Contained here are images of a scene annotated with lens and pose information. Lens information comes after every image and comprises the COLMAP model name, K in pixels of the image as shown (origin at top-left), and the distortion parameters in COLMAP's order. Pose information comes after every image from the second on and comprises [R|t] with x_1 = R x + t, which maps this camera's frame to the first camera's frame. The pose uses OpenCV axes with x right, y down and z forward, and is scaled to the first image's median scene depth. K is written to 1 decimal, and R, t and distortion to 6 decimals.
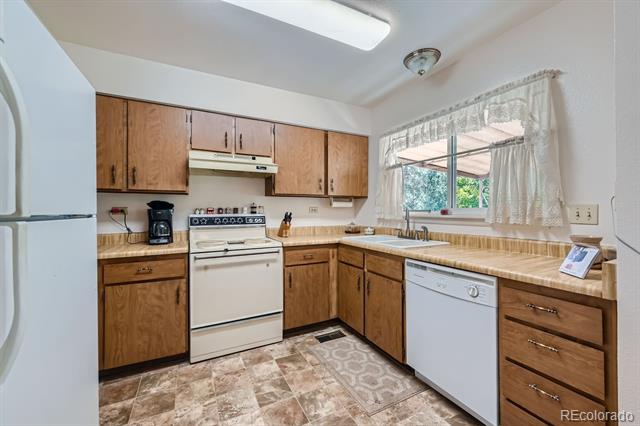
lens RADIAL K [[254.7, 0, 319.8], [0, 254.7, 209.7], [0, 0, 1]] dist [-0.003088, 0.000491]
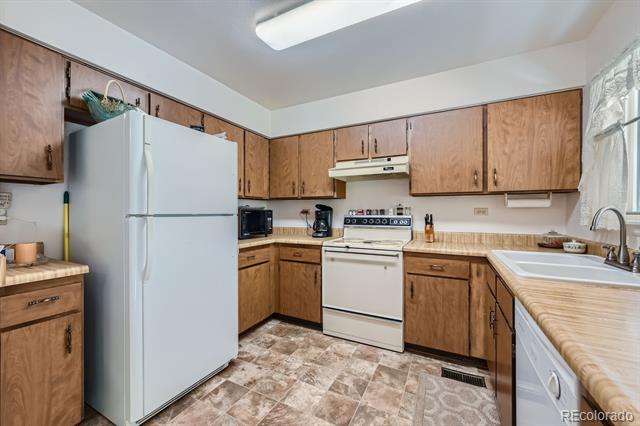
lens RADIAL K [[254.7, 0, 321.7], [0, 254.7, 211.6], [0, 0, 1]] dist [-0.003088, 0.000491]
pose [[0.585735, 0.001963, -0.810500, 0.408595], [0.001513, 0.999993, 0.003516, -0.001976], [0.810501, -0.003286, 0.585728, 0.209656]]
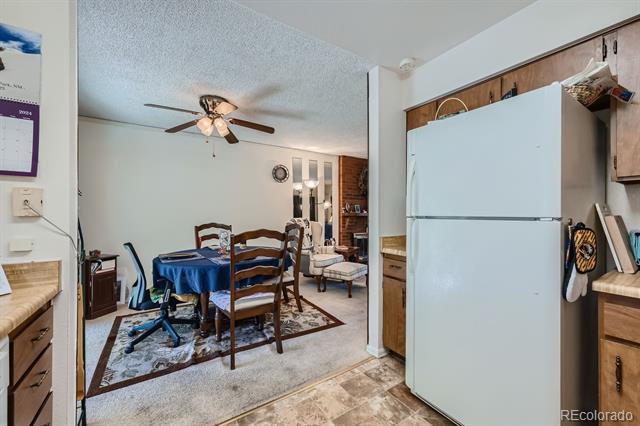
lens RADIAL K [[254.7, 0, 318.1], [0, 254.7, 218.2], [0, 0, 1]] dist [-0.003088, 0.000491]
pose [[-0.995223, -0.006120, -0.097438, -0.227346], [-0.006520, 0.999972, 0.003787, 0.020929], [0.097413, 0.004405, -0.995234, 1.337459]]
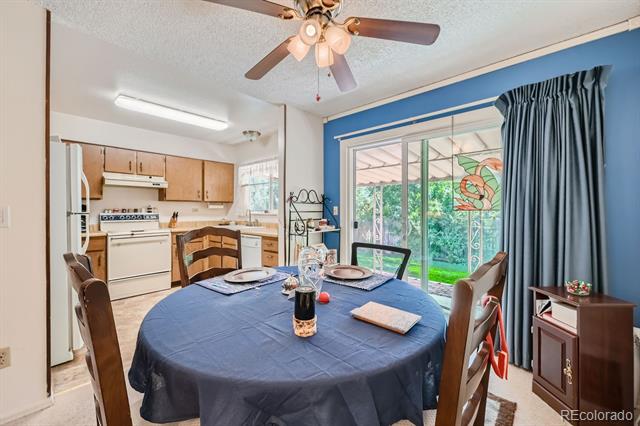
lens RADIAL K [[254.7, 0, 320.3], [0, 254.7, 210.3], [0, 0, 1]] dist [-0.003088, 0.000491]
pose [[0.932893, 0.002215, 0.360146, 0.158329], [-0.003372, 0.999991, 0.002585, -0.006504], [-0.360137, -0.003626, 0.932892, -0.870402]]
